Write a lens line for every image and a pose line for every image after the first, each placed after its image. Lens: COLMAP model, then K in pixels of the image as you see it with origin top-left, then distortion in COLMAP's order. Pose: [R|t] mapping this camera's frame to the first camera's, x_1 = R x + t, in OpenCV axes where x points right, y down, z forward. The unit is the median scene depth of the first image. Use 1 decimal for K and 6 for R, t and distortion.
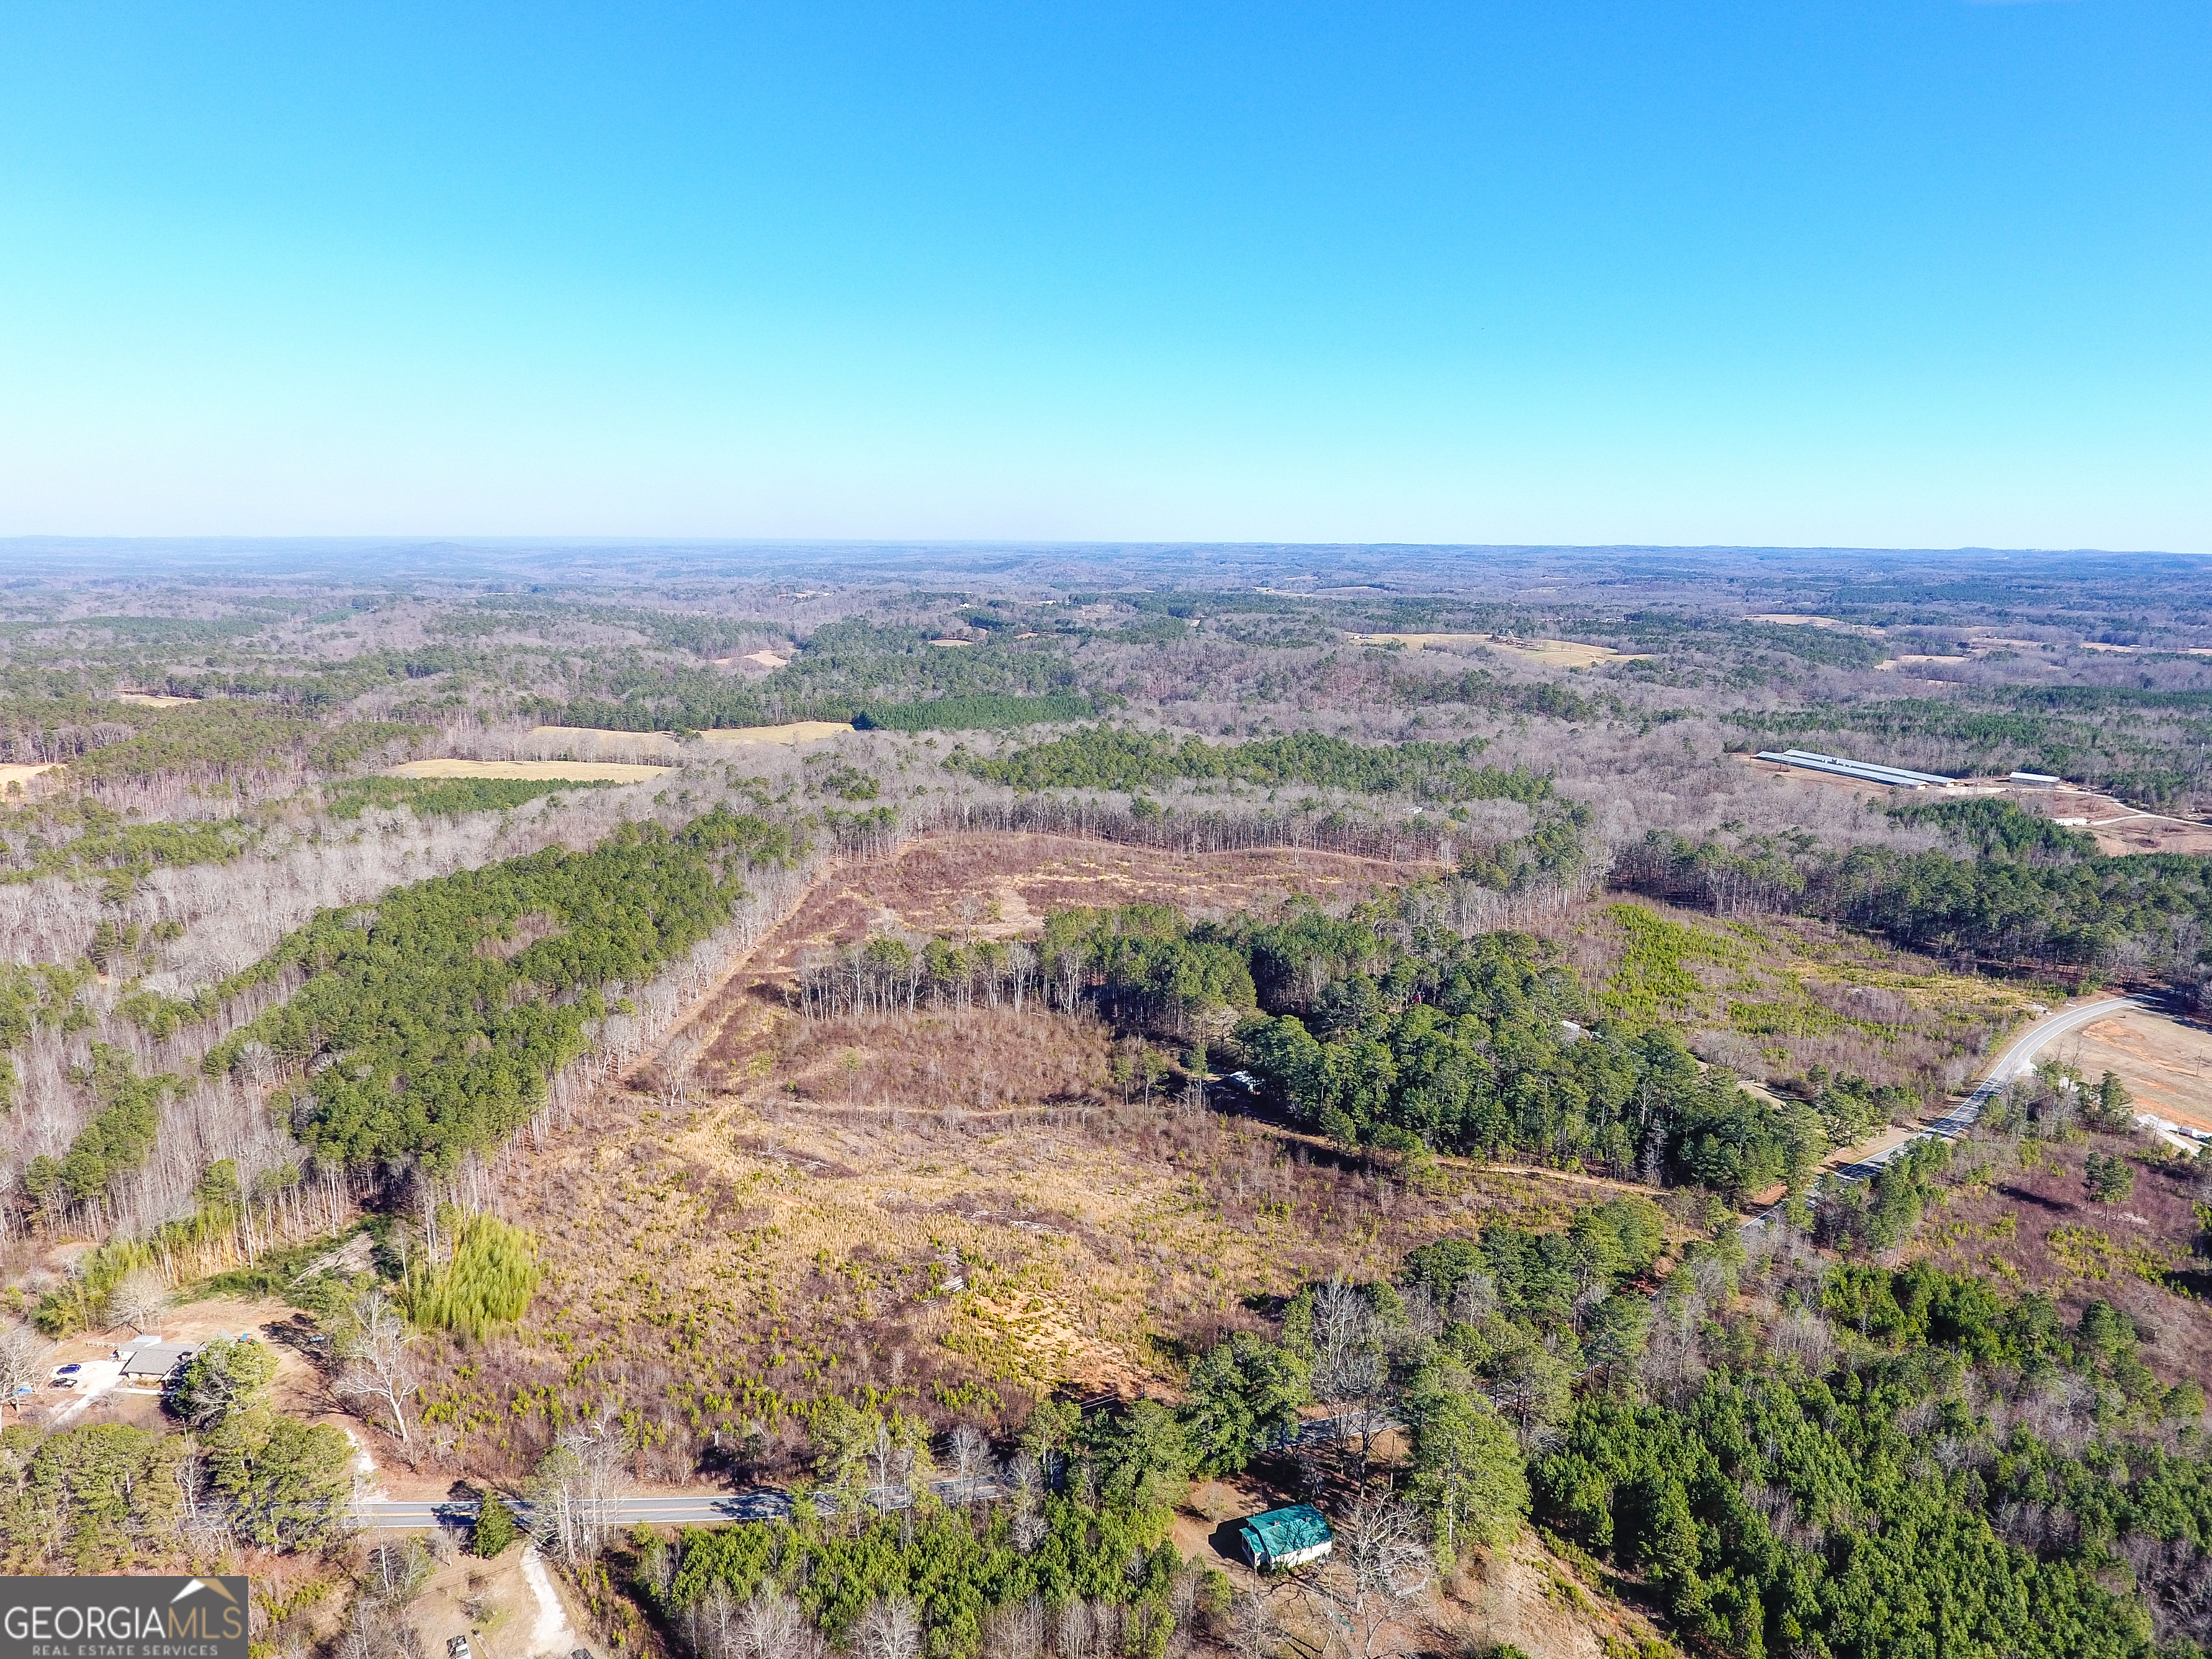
lens RADIAL K [[1324.3, 0, 1112.5], [0, 1324.3, 828.0], [0, 0, 1]] dist [-0.003323, 0.000210]
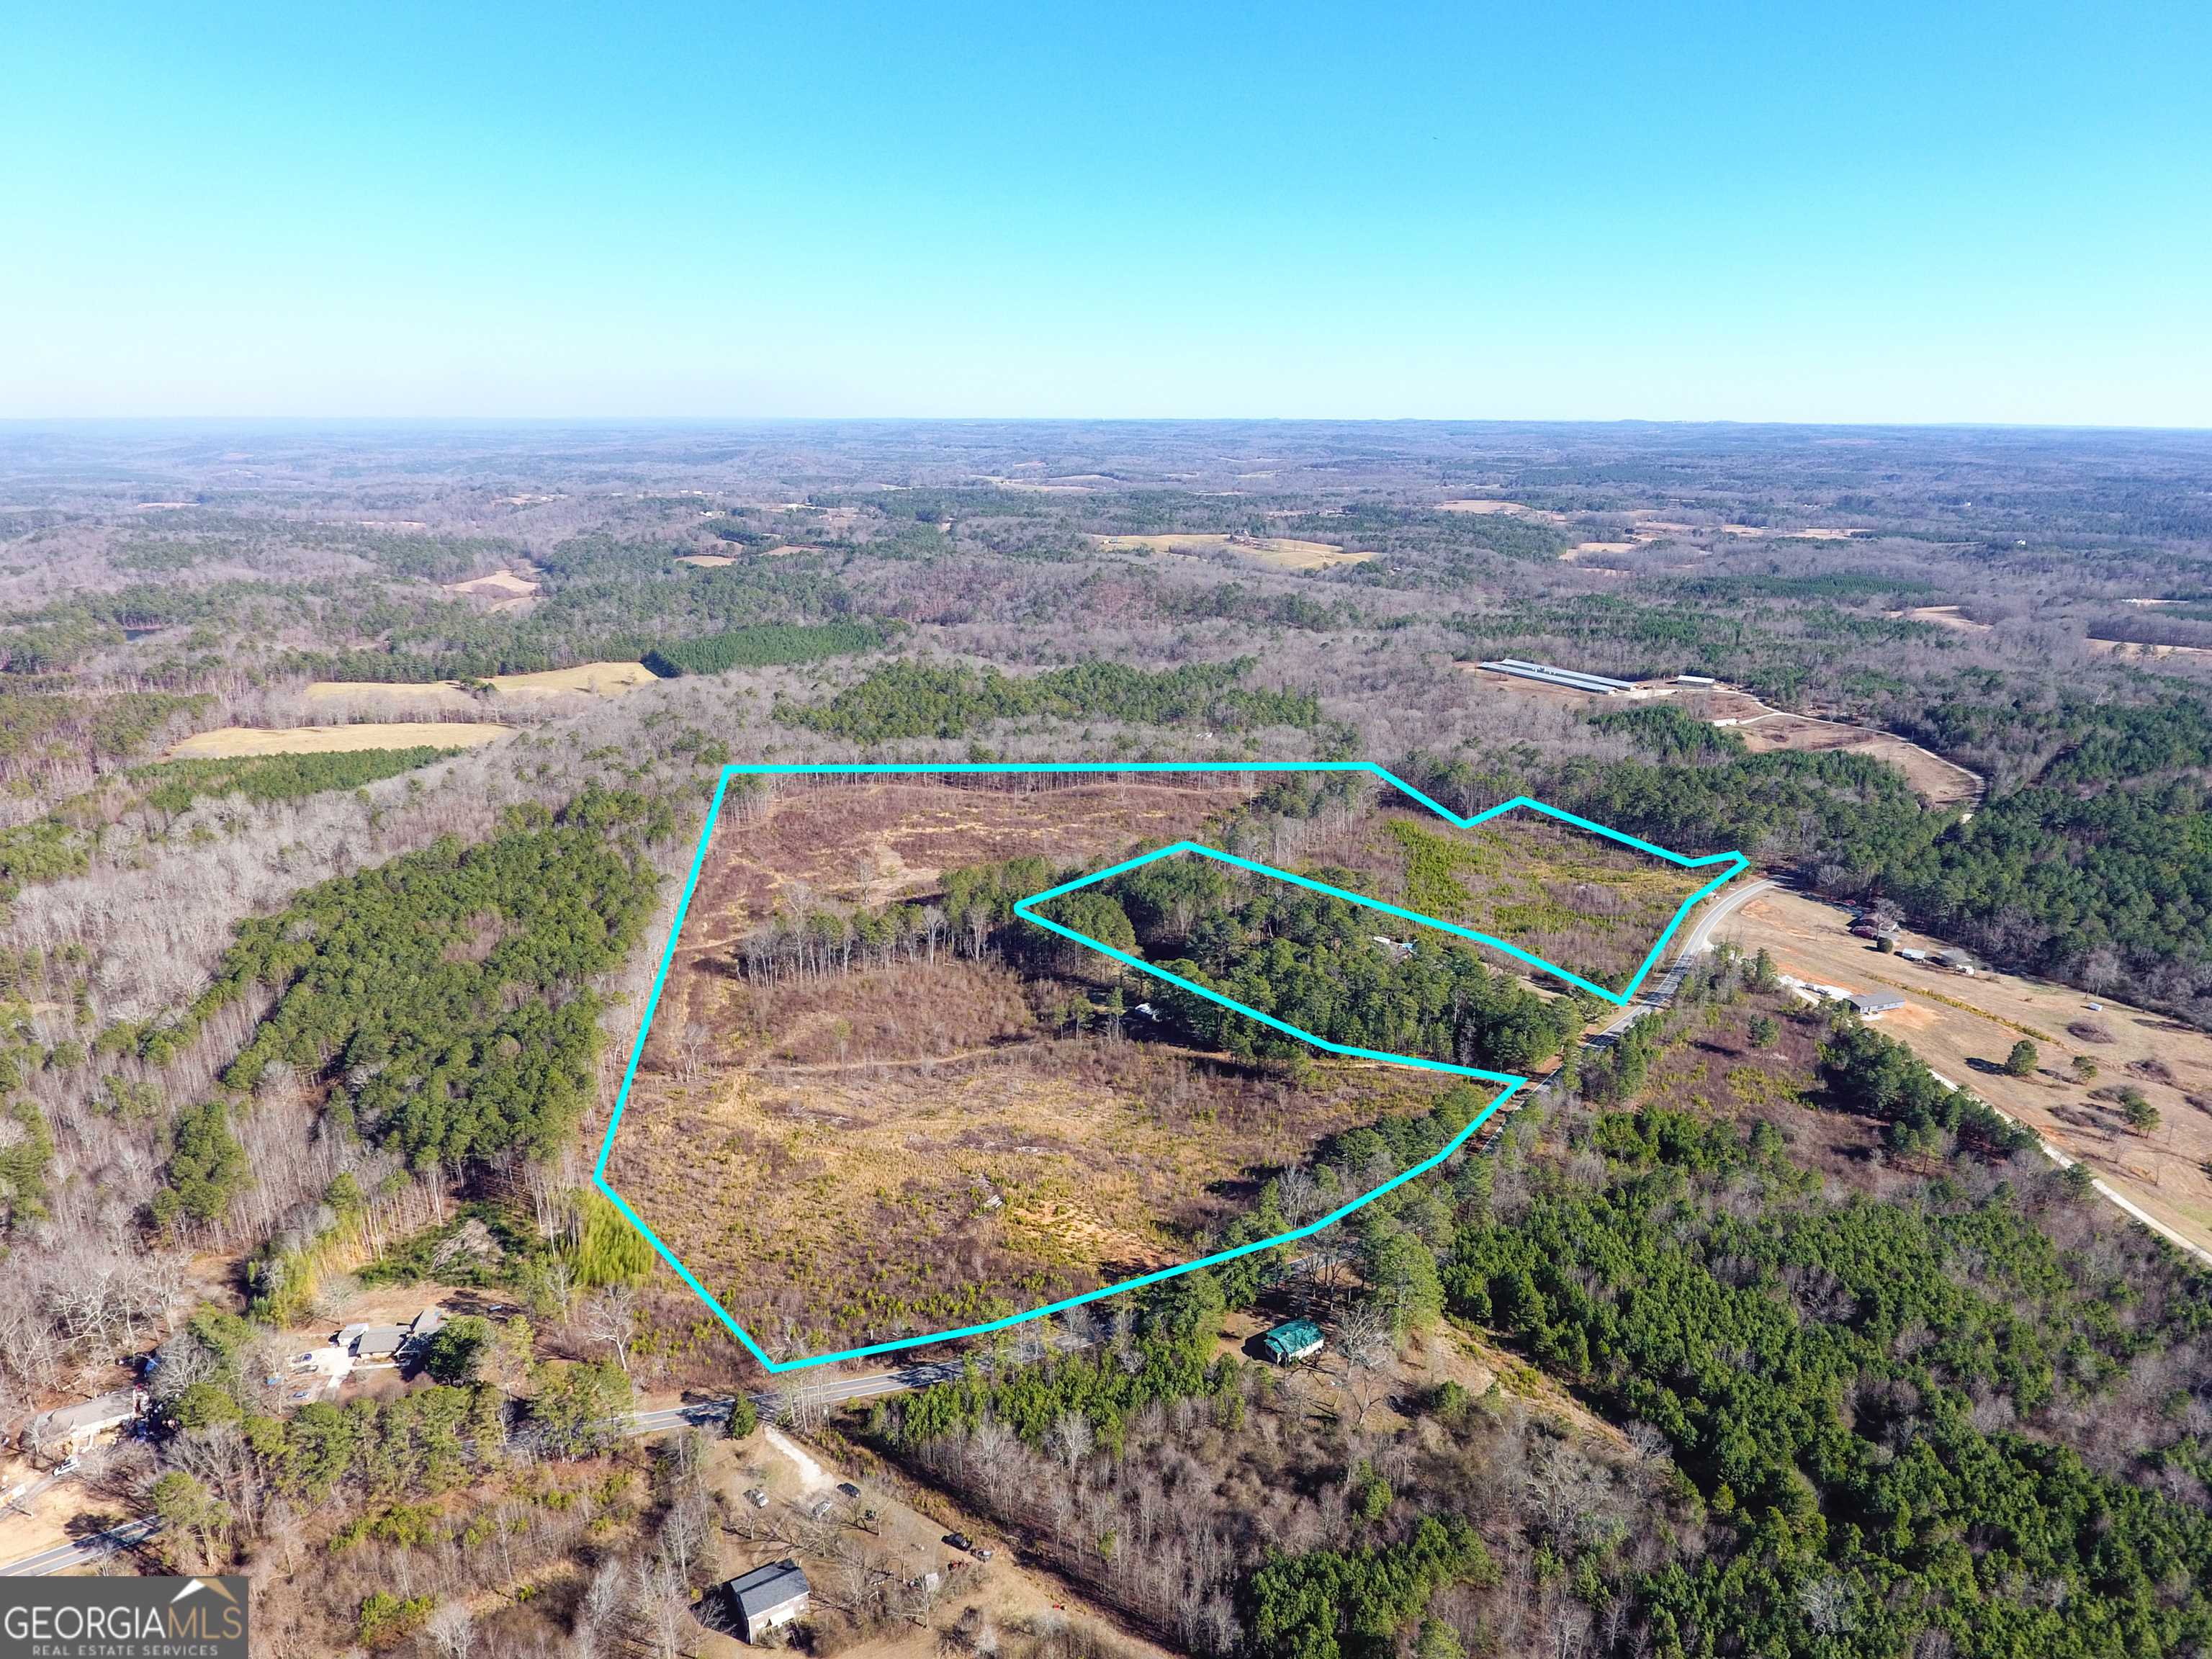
lens RADIAL K [[1331.1, 0, 1106.0], [0, 1331.1, 829.5], [0, 0, 1]] dist [-0.000634, 0.000827]
pose [[0.978241, -0.066488, 0.196530, -0.182330], [0.047745, 0.993979, 0.098619, -0.110170], [-0.201904, -0.087090, 0.975526, -0.209159]]
